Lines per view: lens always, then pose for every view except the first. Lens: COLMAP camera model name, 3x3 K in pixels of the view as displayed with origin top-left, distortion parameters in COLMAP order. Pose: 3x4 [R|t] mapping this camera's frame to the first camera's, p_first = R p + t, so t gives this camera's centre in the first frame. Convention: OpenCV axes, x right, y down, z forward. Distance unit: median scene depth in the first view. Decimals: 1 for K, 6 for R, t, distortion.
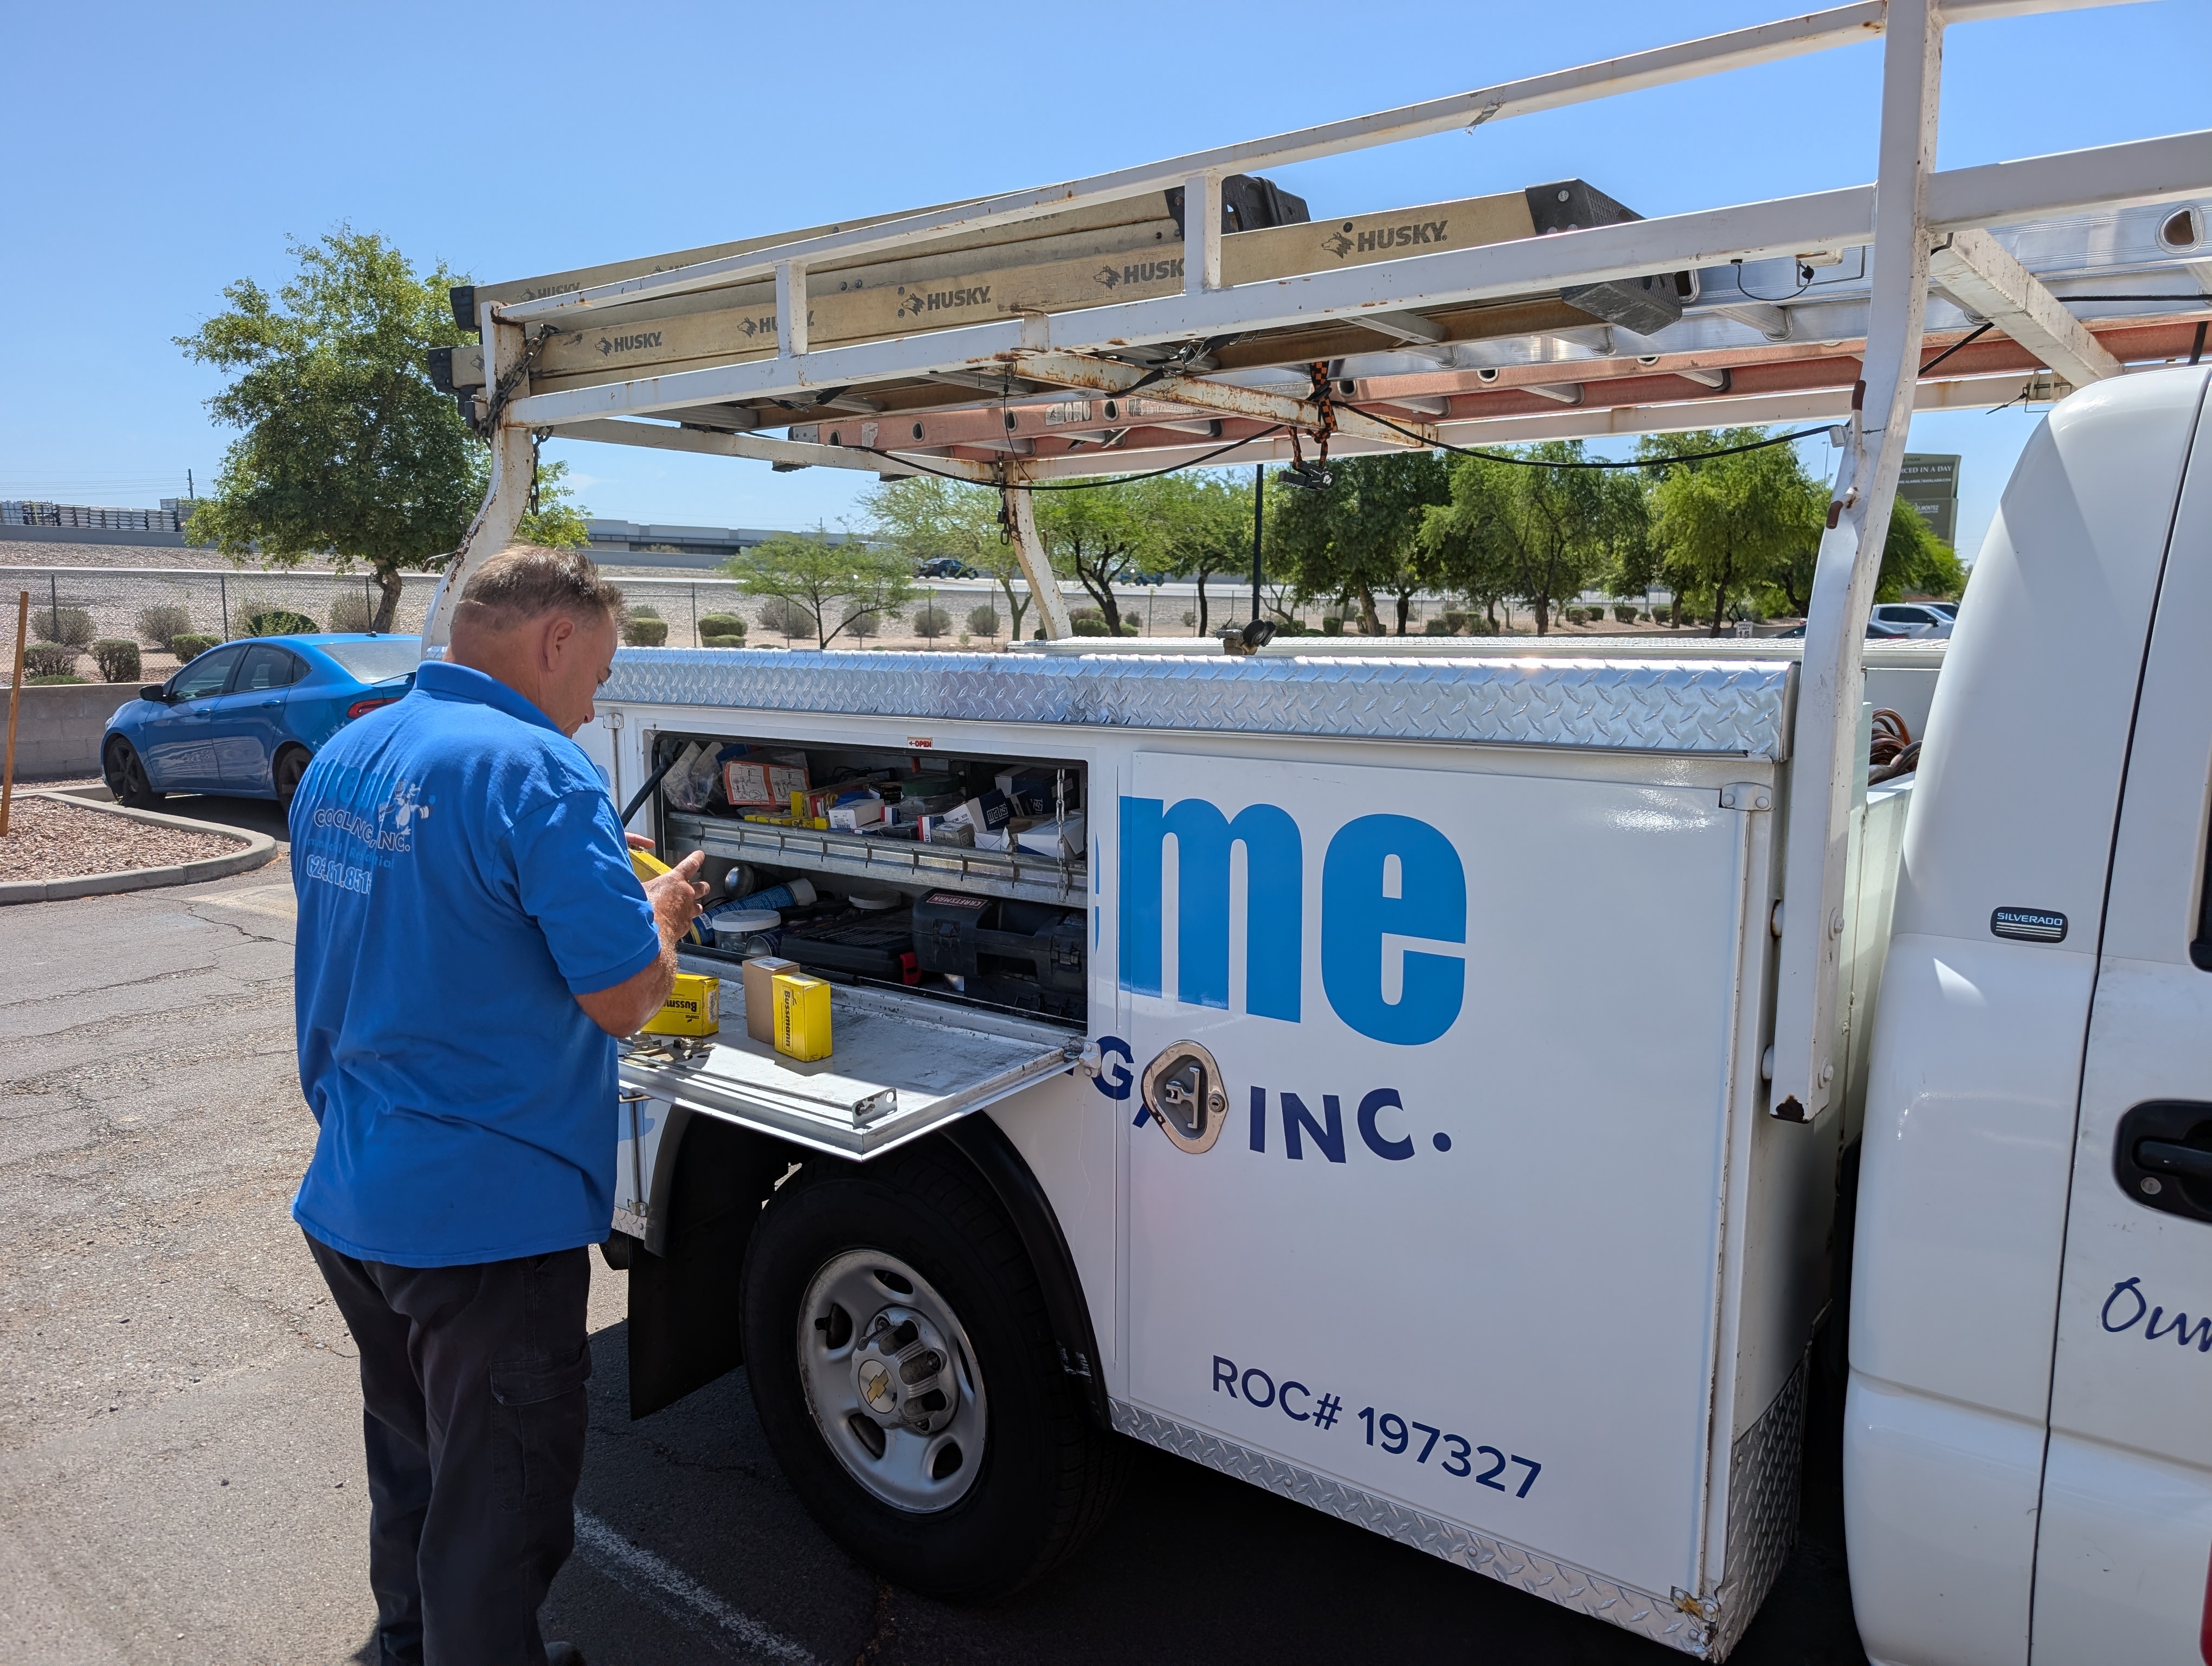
lens RADIAL K [[1545.5, 0, 1170.4], [0, 1545.5, 807.5], [0, 0, 1]] dist [-0.002343, 0.001591]
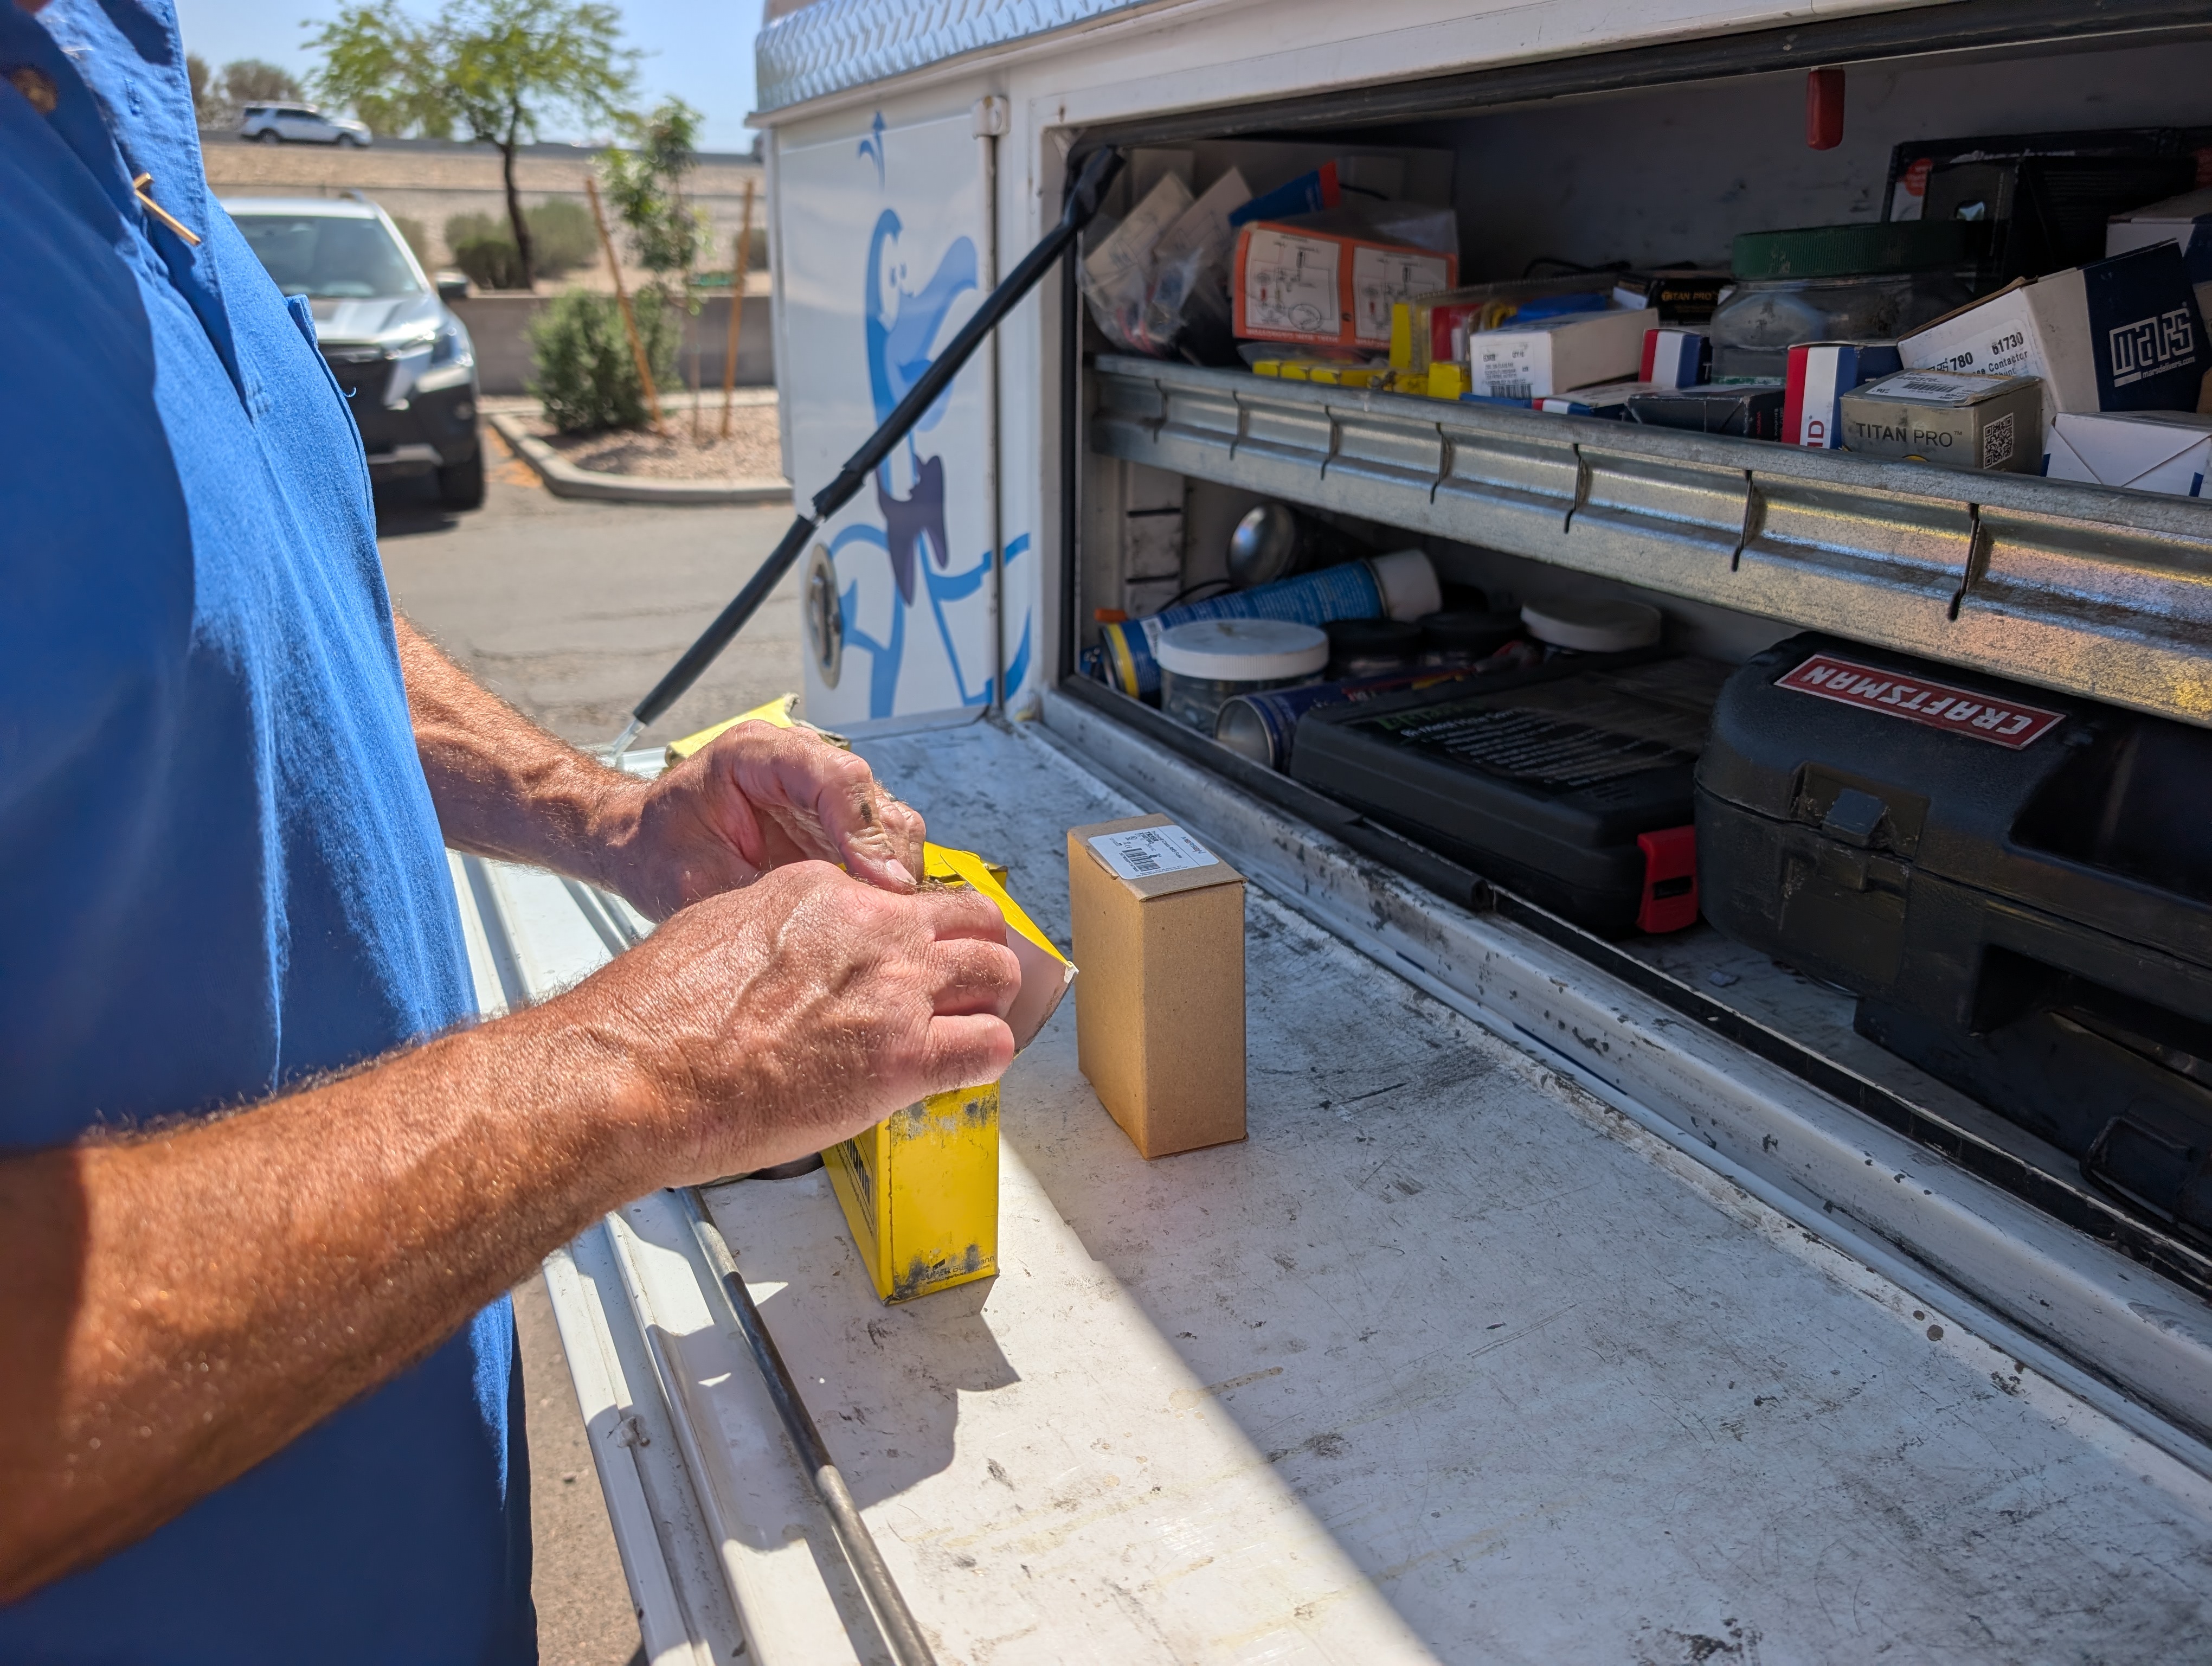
lens RADIAL K [[1540.9, 0, 1106.0], [0, 1540.9, 833.0], [0, 0, 1]] dist [0.001482, -0.002496]
pose [[0.872026, 0.172823, -0.457934, -0.124969], [-0.064660, 0.968066, 0.242215, 0.028175], [0.485171, -0.181607, 0.855353, 0.675720]]
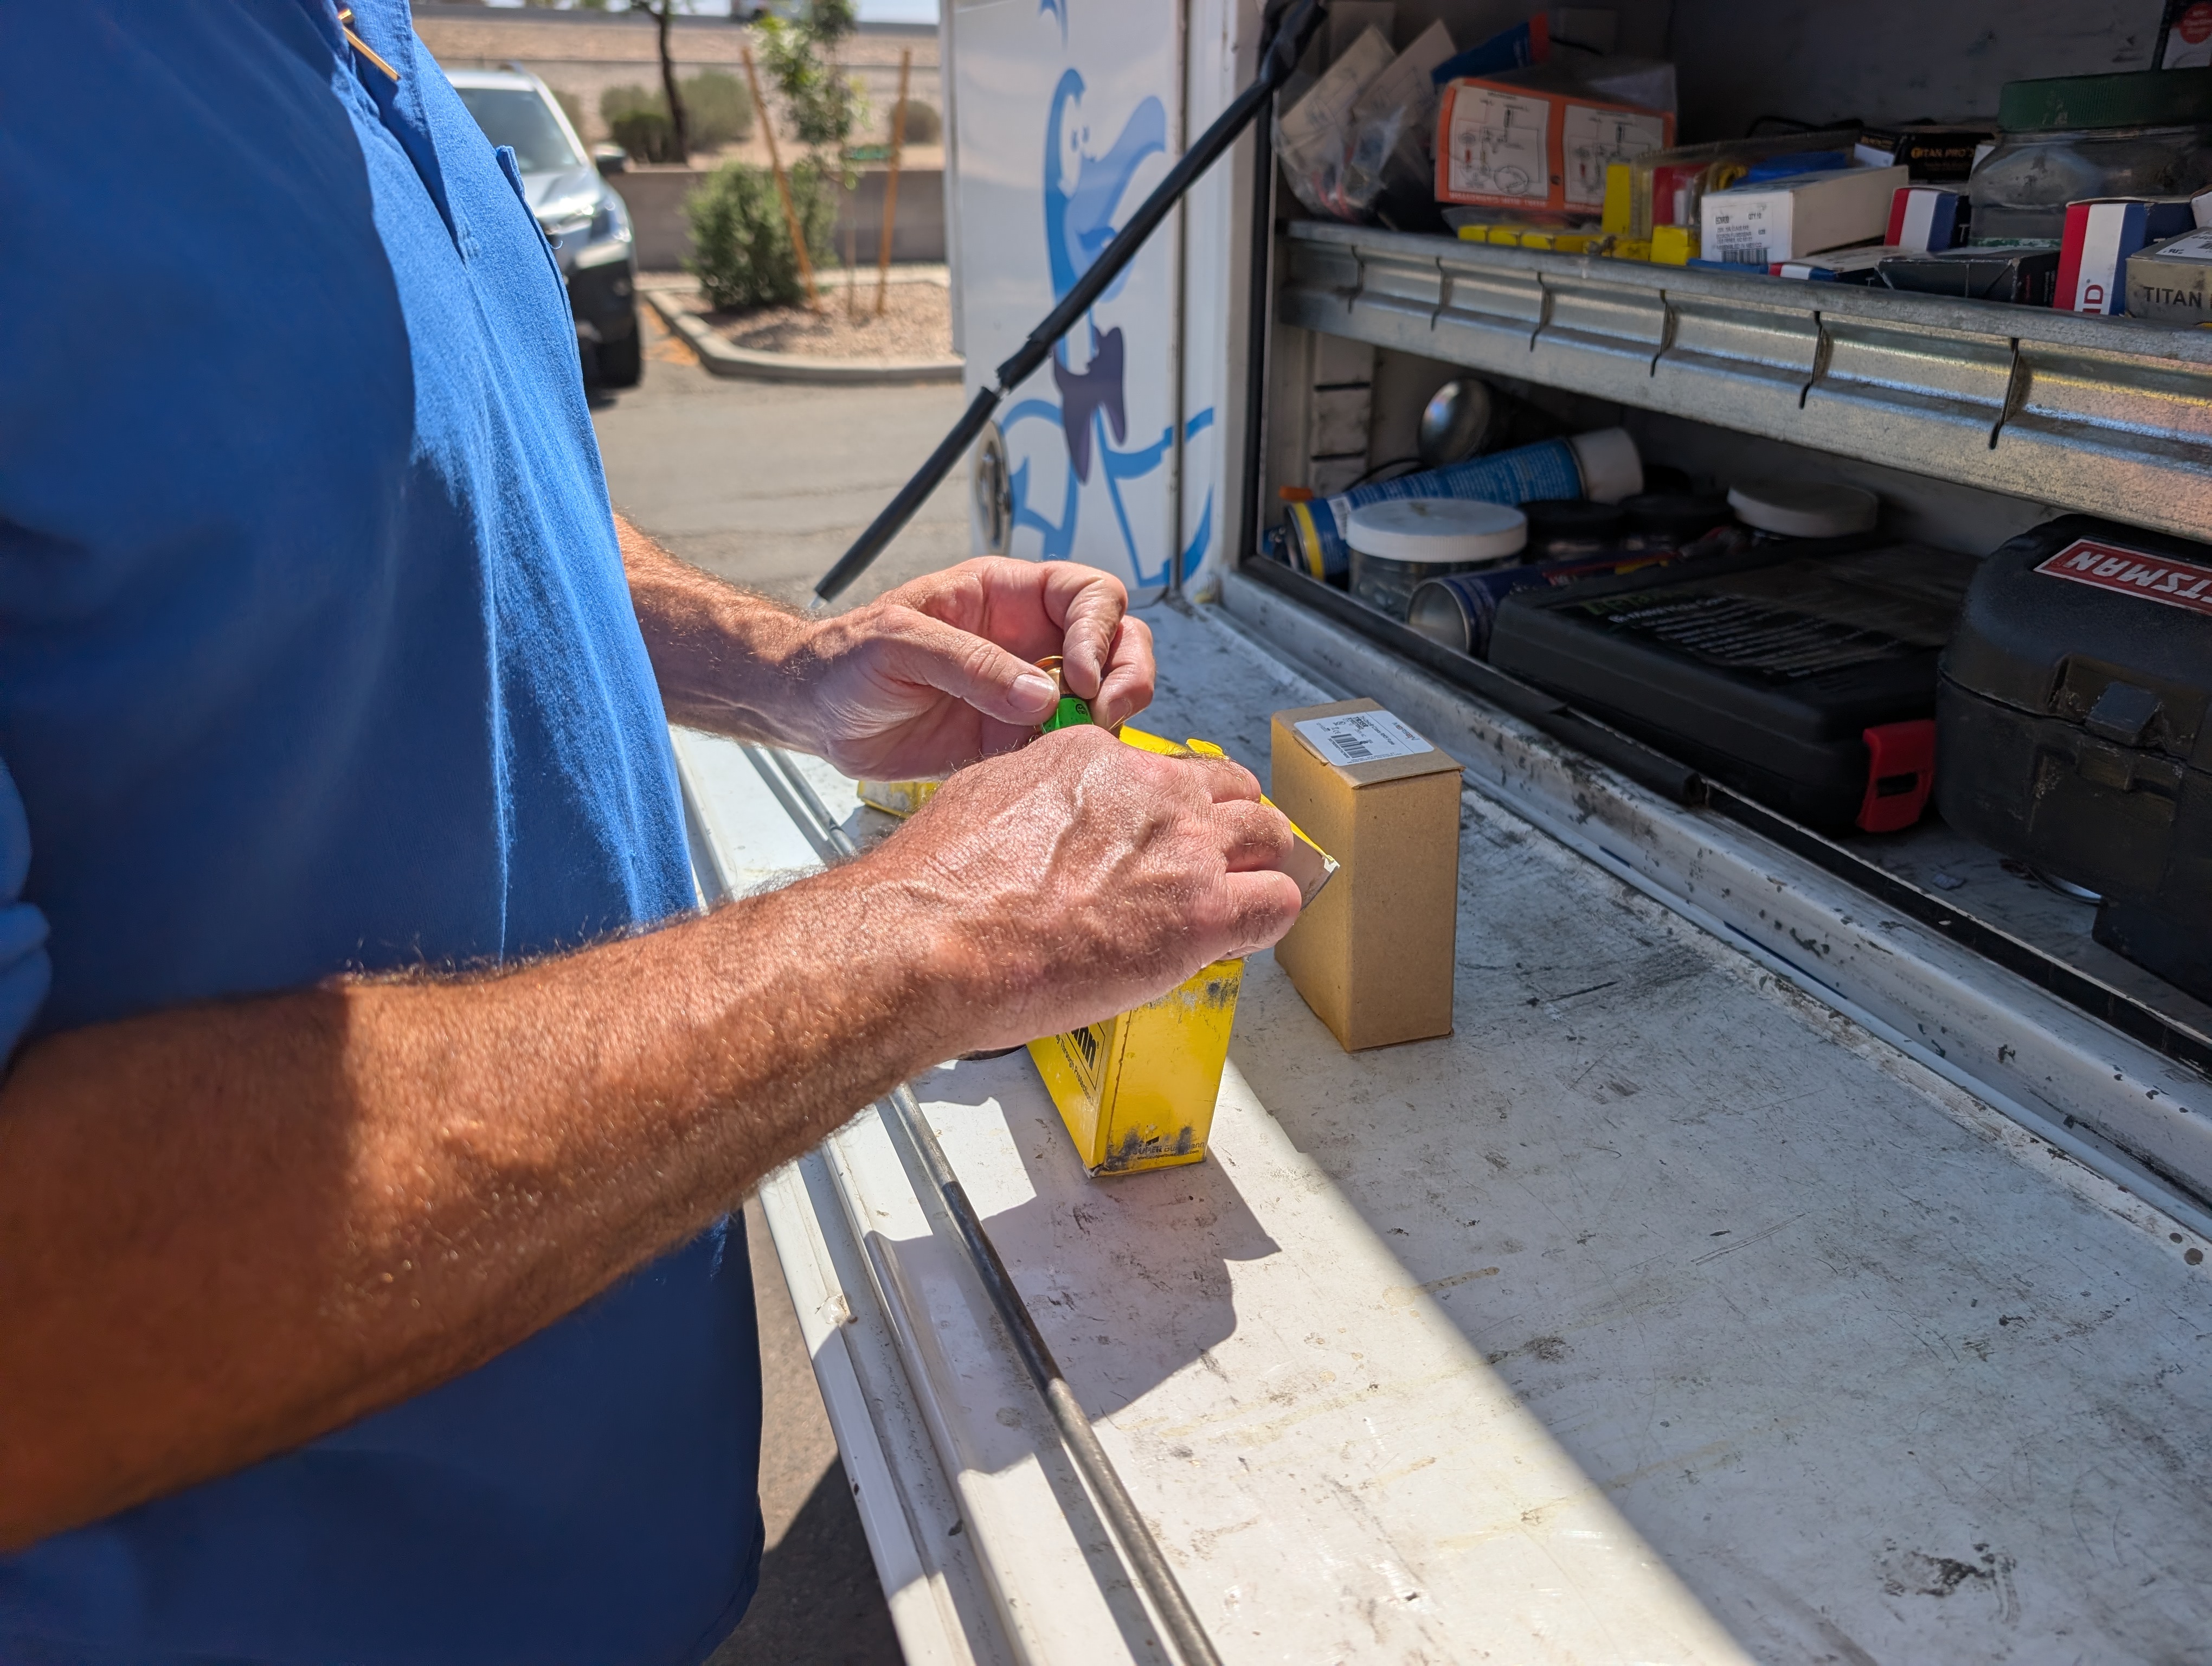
lens RADIAL K [[1545.5, 0, 1170.4], [0, 1545.5, 807.5], [0, 0, 1]] dist [-0.002343, 0.001591]
pose [[0.843454, 0.215226, -0.492202, -0.136247], [-0.068116, 0.951687, 0.299420, 0.031205], [0.532865, -0.219020, 0.817365, 0.676151]]
